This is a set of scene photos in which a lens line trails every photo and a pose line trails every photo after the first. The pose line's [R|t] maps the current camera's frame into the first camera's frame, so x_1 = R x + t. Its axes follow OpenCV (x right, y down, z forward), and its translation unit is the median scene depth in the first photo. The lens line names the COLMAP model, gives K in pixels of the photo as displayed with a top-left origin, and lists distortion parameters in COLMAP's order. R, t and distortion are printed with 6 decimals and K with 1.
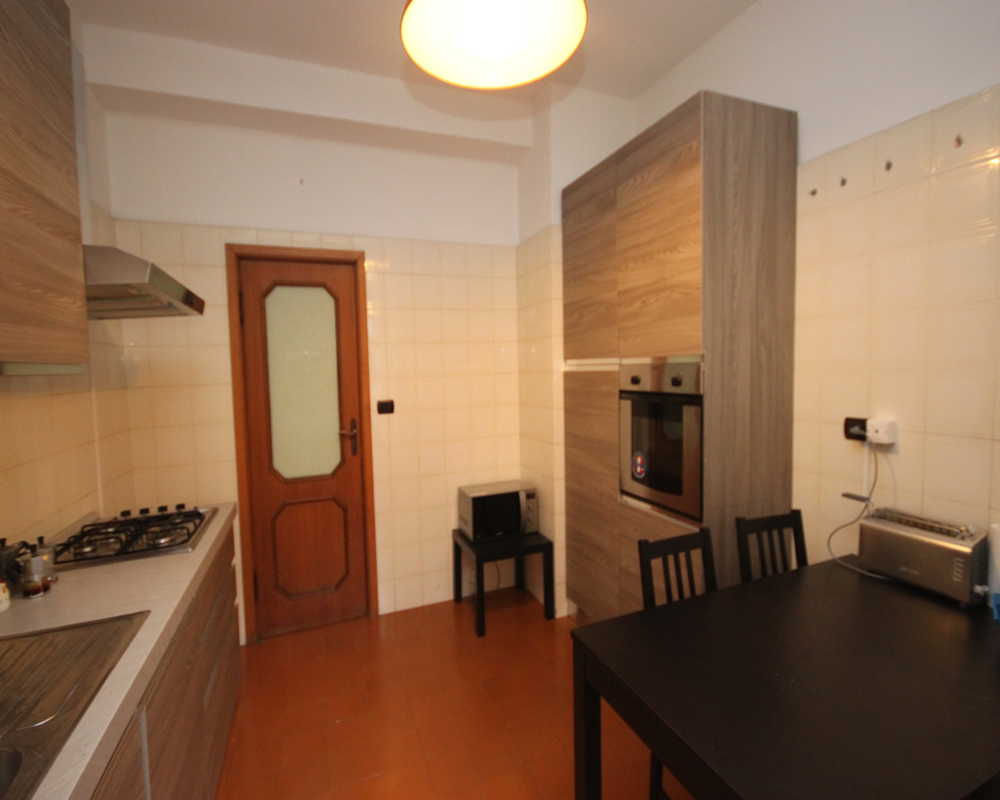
lens RADIAL K [[498.0, 0, 514.0], [0, 498.0, 413.3], [0, 0, 1]] dist [0.008680, -0.008632]
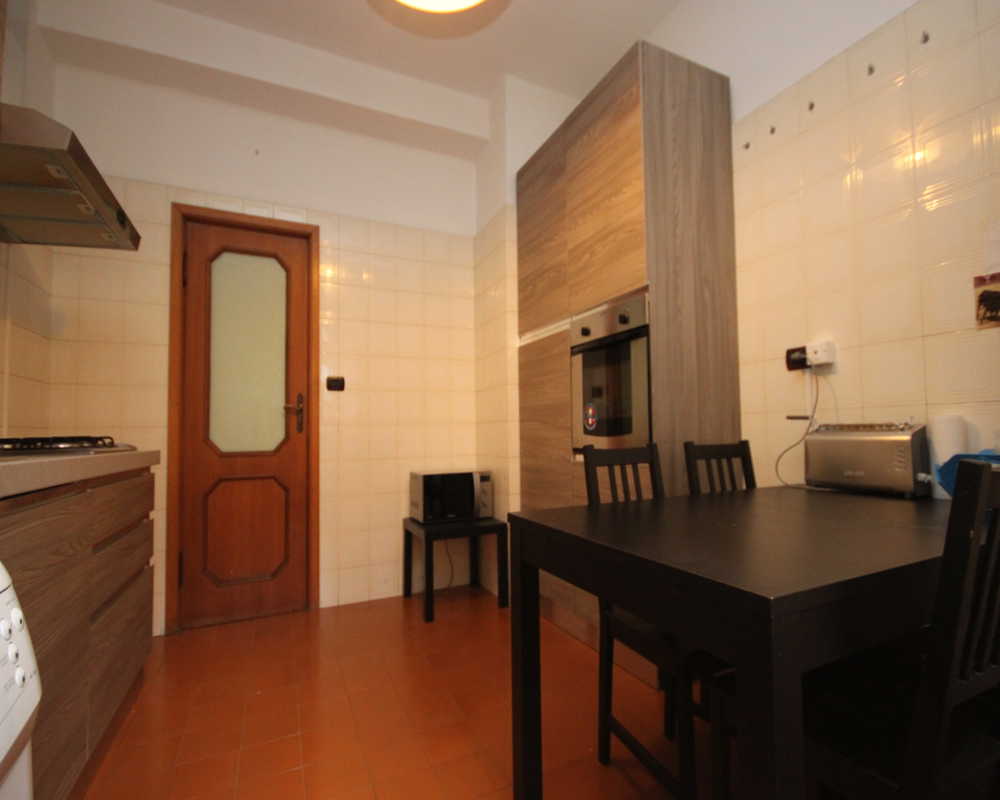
lens RADIAL K [[498.0, 0, 515.2], [0, 498.0, 424.5], [0, 0, 1]] dist [0.008680, -0.008632]
pose [[0.997916, 0.008103, 0.064010, 0.038617], [-0.001479, 0.994695, -0.102853, 0.216662], [-0.064504, 0.102544, 0.992635, 0.033620]]
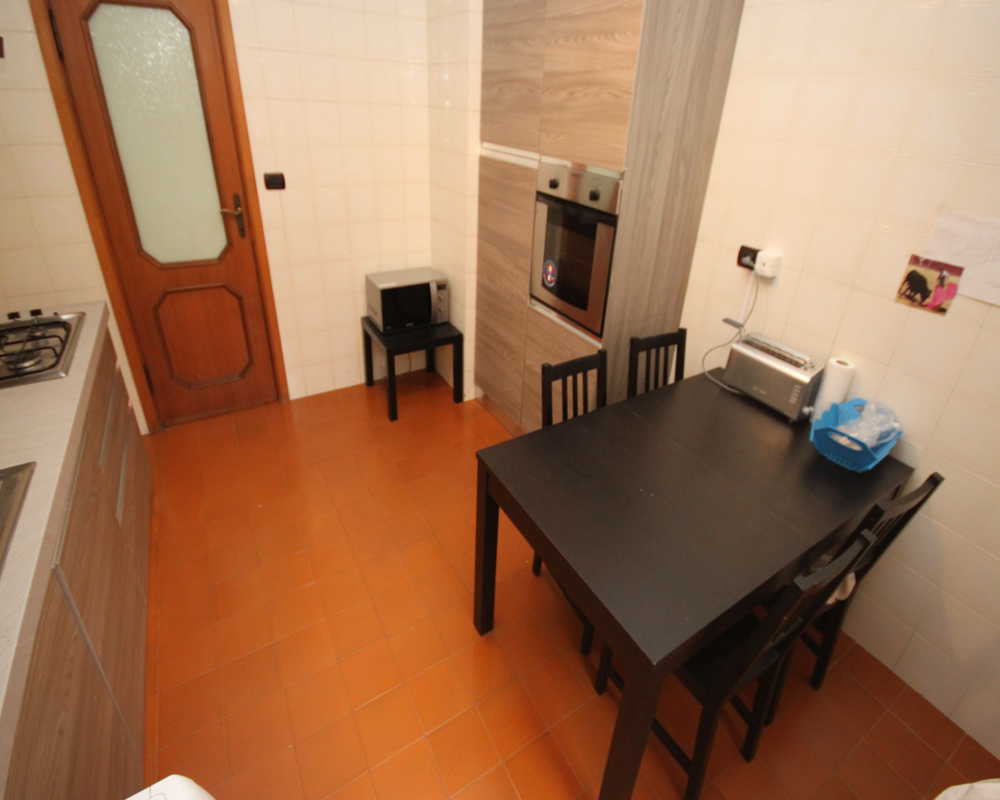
lens RADIAL K [[498.0, 0, 521.0], [0, 498.0, 352.1], [0, 0, 1]] dist [0.008680, -0.008632]
pose [[0.981863, -0.002351, 0.189577, 0.000351], [-0.066535, 0.932054, 0.356158, -0.101388], [-0.177533, -0.362312, 0.914993, 0.022641]]
